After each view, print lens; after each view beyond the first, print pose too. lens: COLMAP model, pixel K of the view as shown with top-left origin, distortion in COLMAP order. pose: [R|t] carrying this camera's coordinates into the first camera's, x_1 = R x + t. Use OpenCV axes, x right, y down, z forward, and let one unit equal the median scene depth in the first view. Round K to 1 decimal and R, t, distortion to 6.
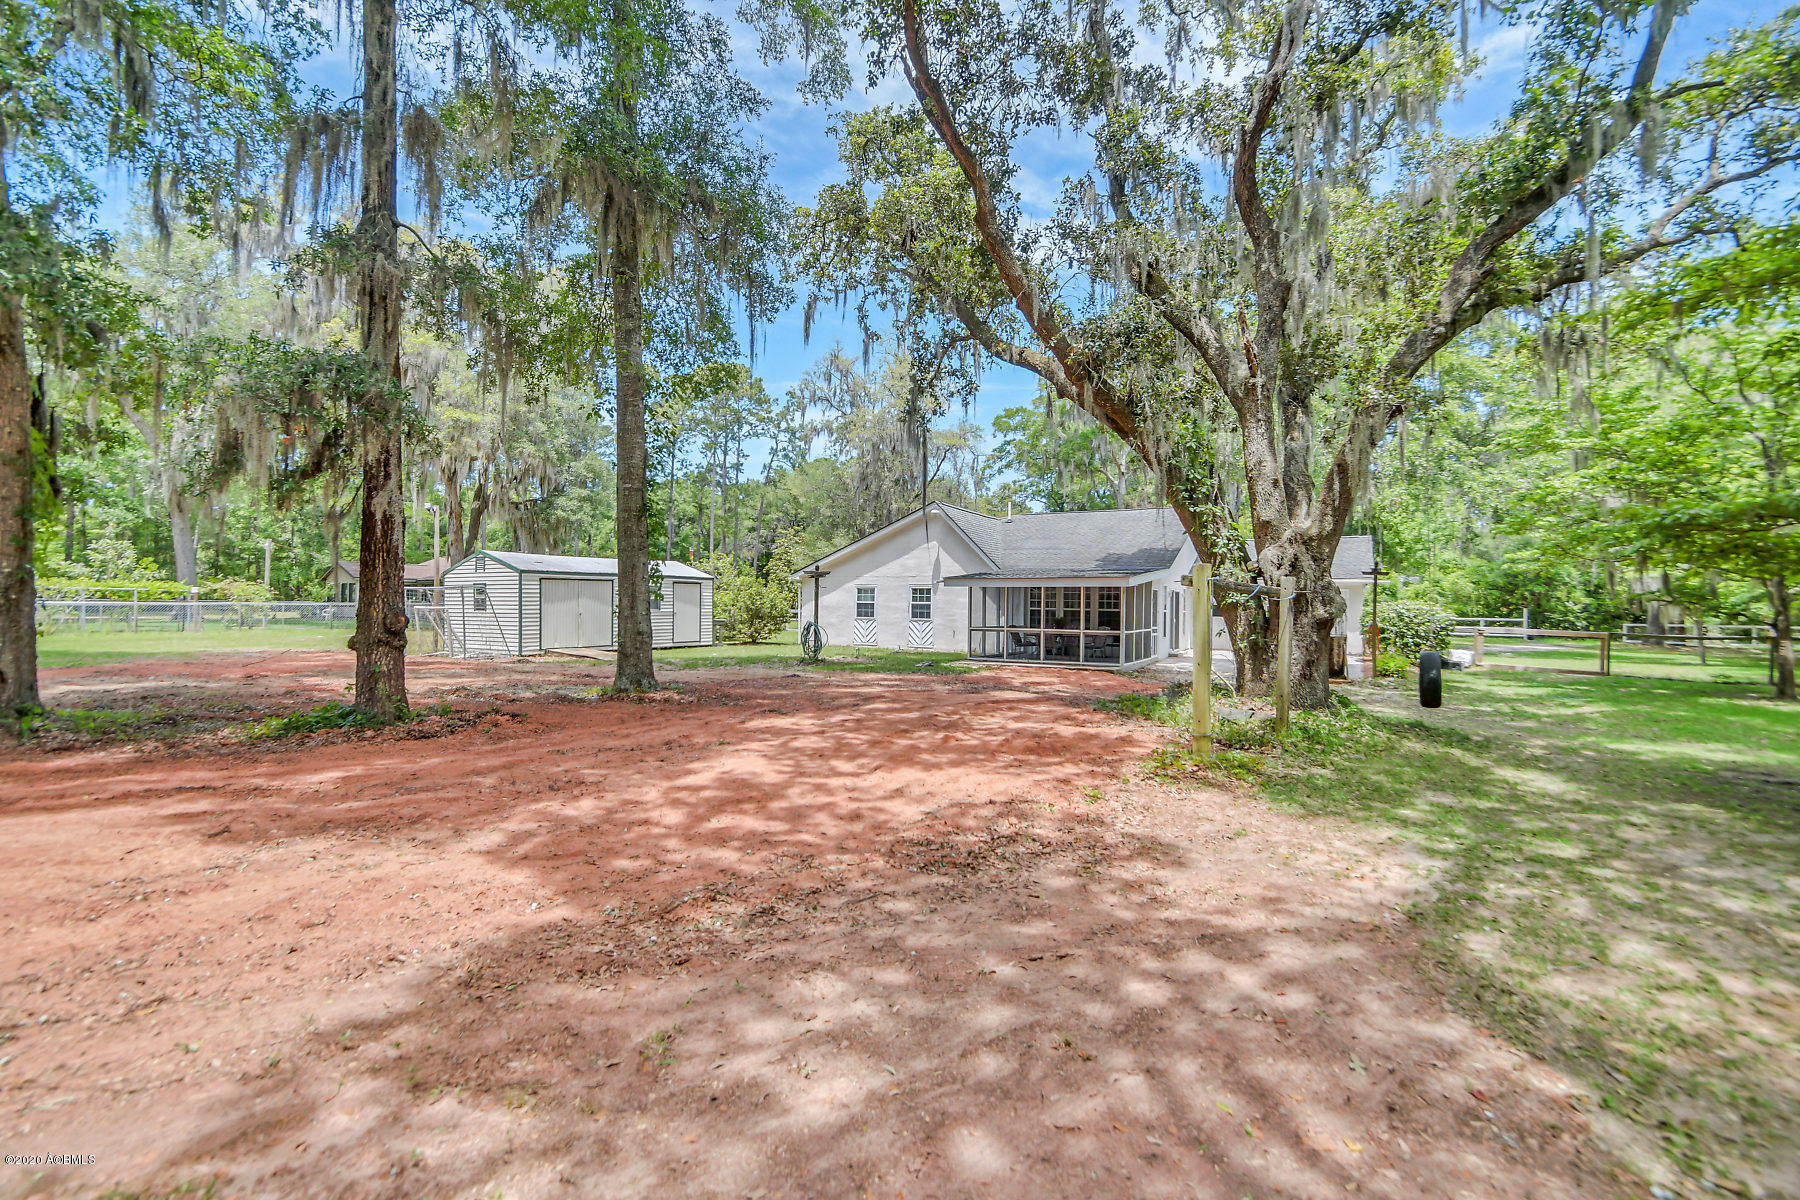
lens RADIAL K [[806.9, 0, 903.5], [0, 806.9, 603.7], [0, 0, 1]] dist [-0.033179, 0.005874]
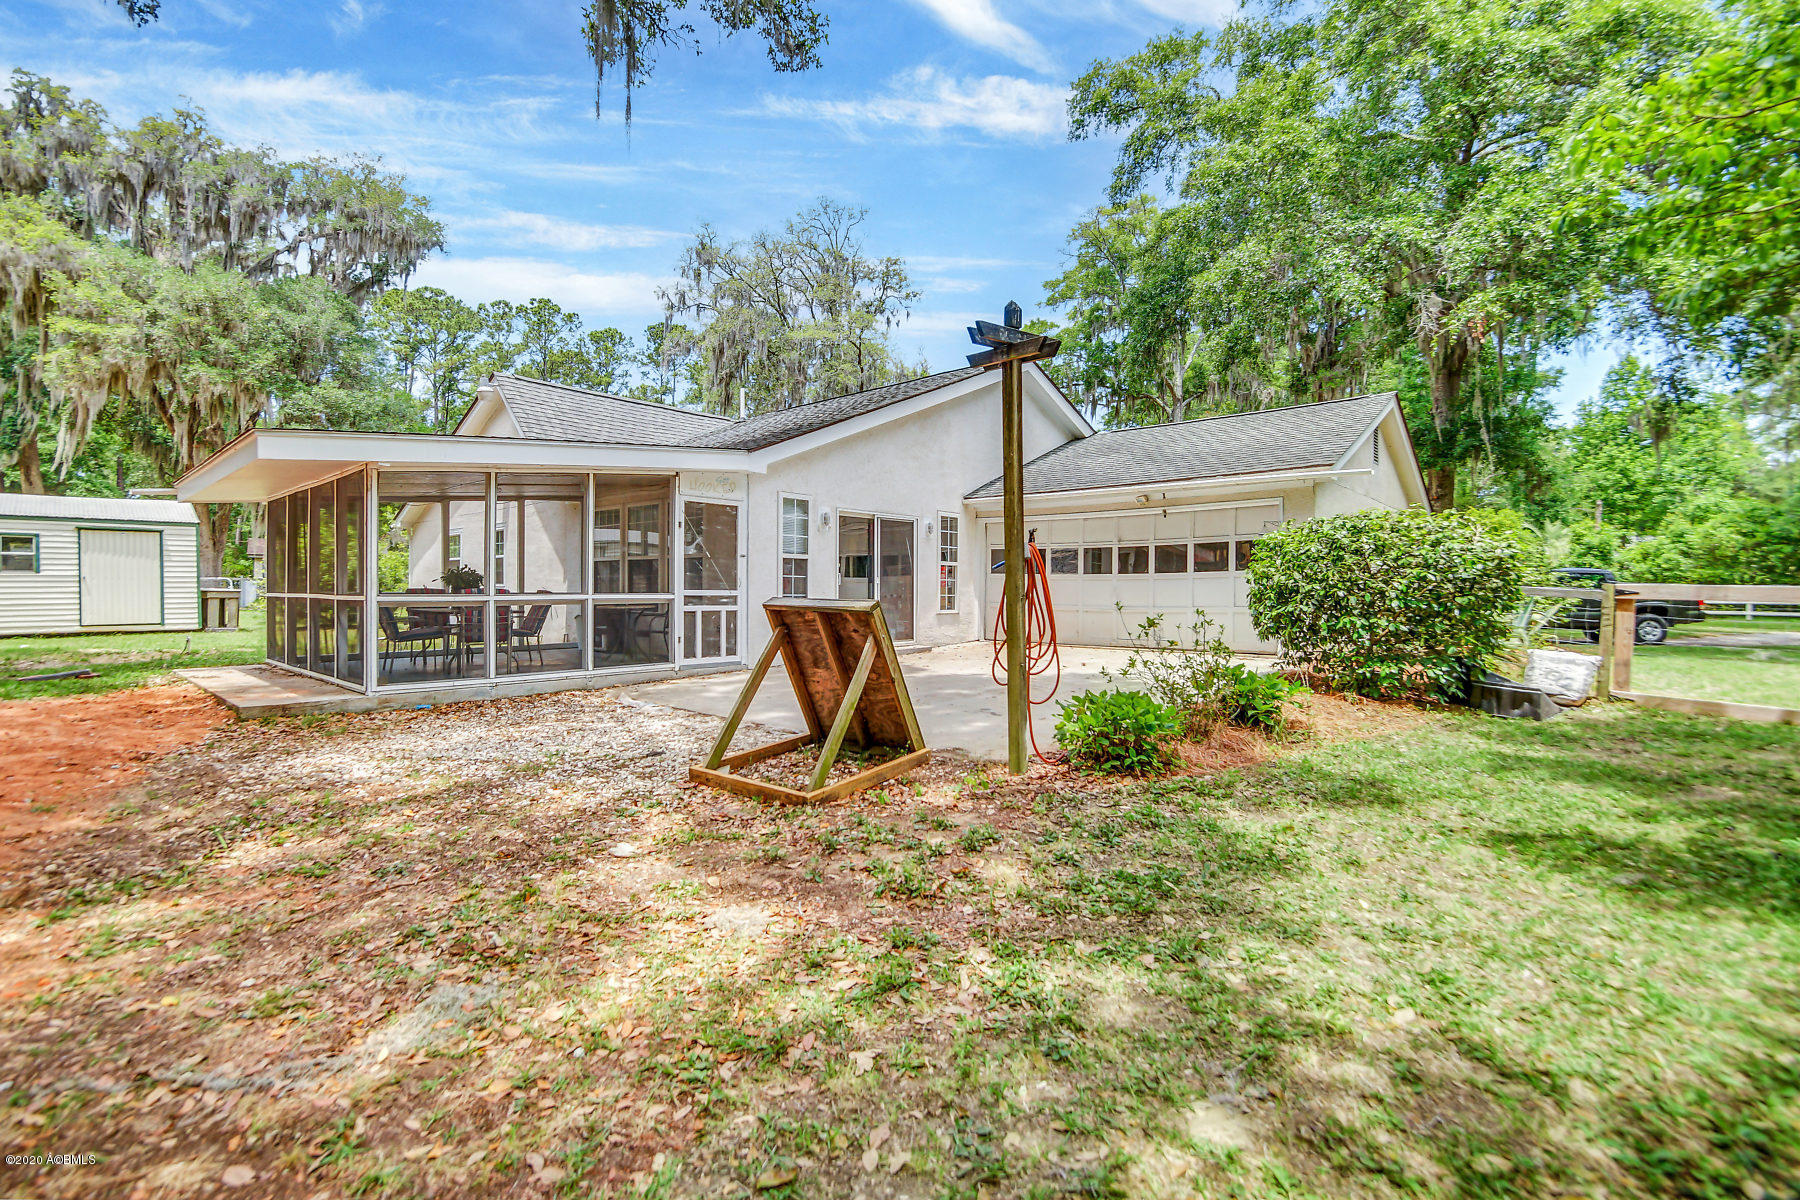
lens RADIAL K [[806.9, 0, 899.0], [0, 806.9, 593.8], [0, 0, 1]] dist [-0.033179, 0.005874]
pose [[0.975933, -0.007615, -0.217937, 0.180973], [0.009201, 0.999938, 0.006264, 0.011332], [0.217876, -0.008119, 0.975943, 0.223706]]
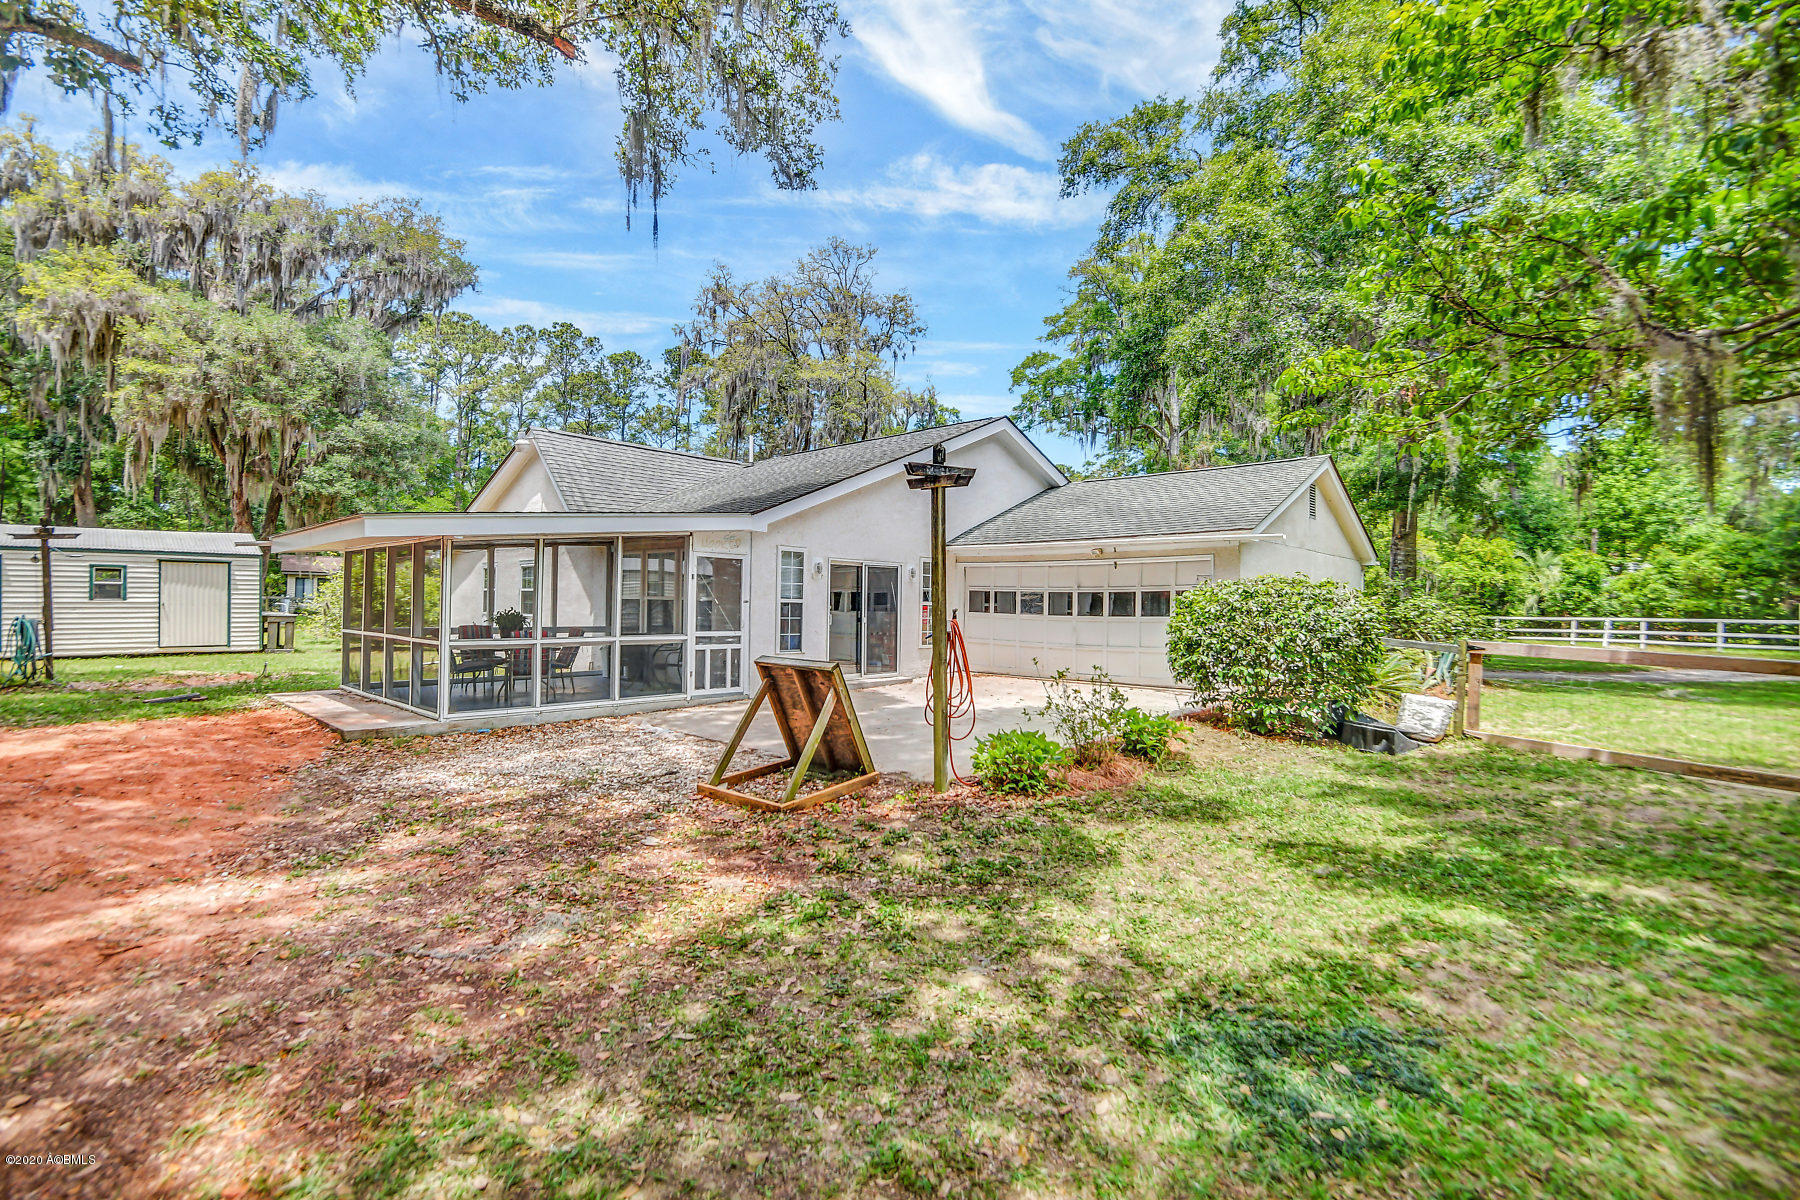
lens RADIAL K [[806.9, 0, 894.9], [0, 806.9, 593.9], [0, 0, 1]] dist [-0.033179, 0.005874]
pose [[0.971503, -0.002731, -0.237010, 0.194257], [-0.000237, 0.999922, -0.012492, 0.004834], [0.237026, 0.012192, 0.971427, 0.198609]]
